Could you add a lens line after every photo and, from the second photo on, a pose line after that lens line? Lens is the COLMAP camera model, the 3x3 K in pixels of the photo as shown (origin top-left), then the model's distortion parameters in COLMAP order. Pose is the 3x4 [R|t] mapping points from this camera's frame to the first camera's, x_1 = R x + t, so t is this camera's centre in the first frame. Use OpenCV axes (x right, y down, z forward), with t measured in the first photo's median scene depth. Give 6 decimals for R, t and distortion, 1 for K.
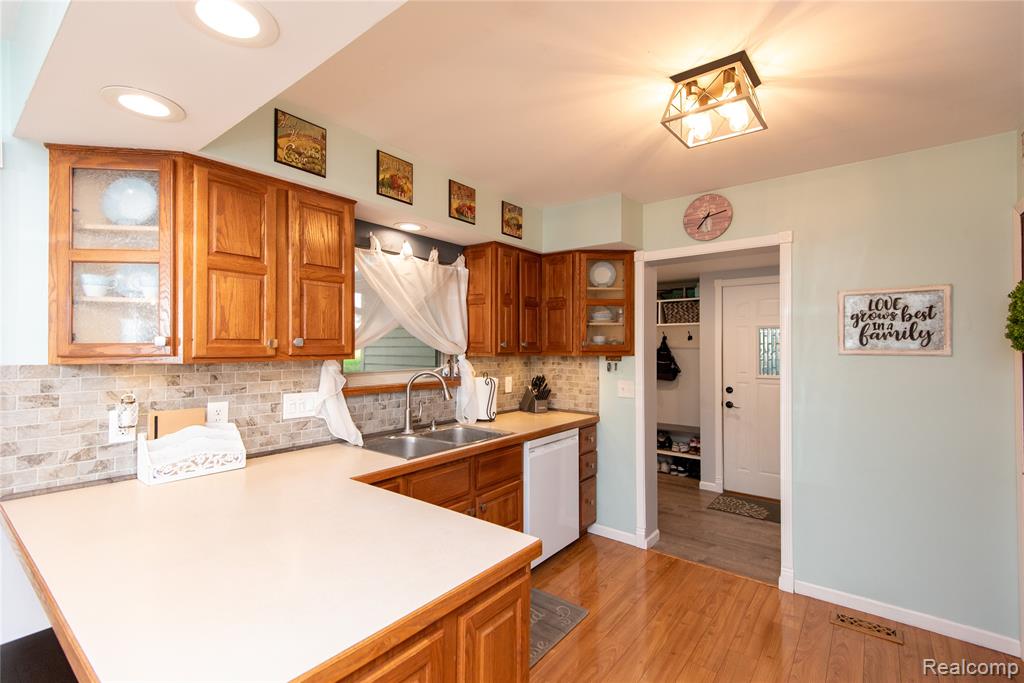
lens RADIAL K [[466.7, 0, 512.0], [0, 466.7, 341.5], [0, 0, 1]] dist [0.000669, 0.000045]
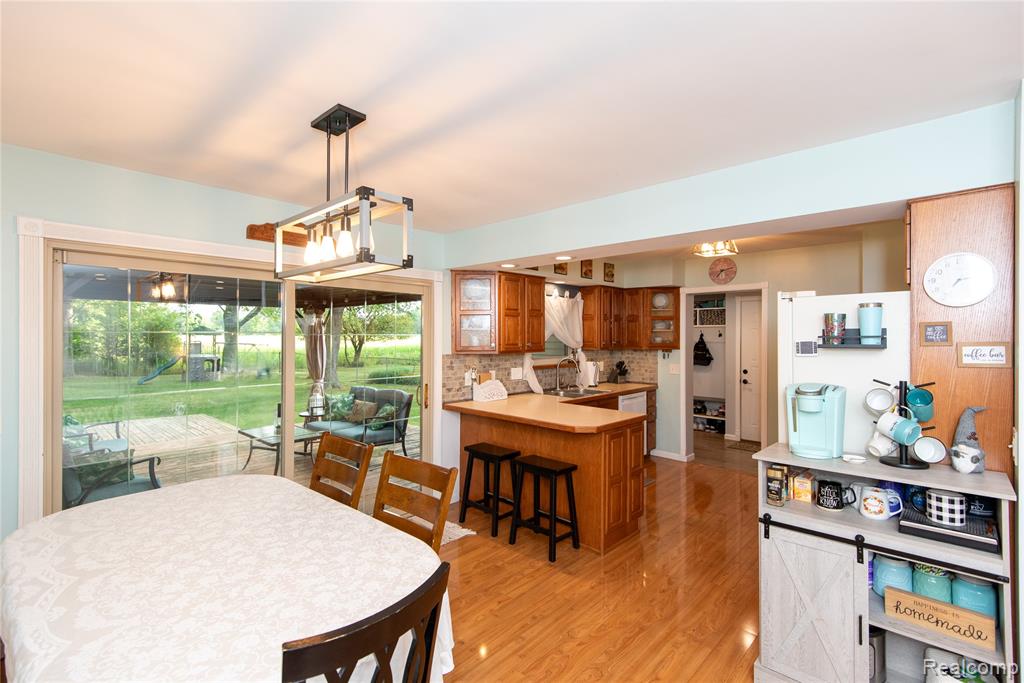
lens RADIAL K [[490.0, 0, 512.0], [0, 490.0, 341.5], [0, 0, 1]] dist [0.001927, 0.000127]
pose [[0.997566, -0.001332, -0.069721, -0.228890], [0.002951, 0.999728, 0.023125, -0.041558], [0.069671, -0.023275, 0.997298, -0.846461]]
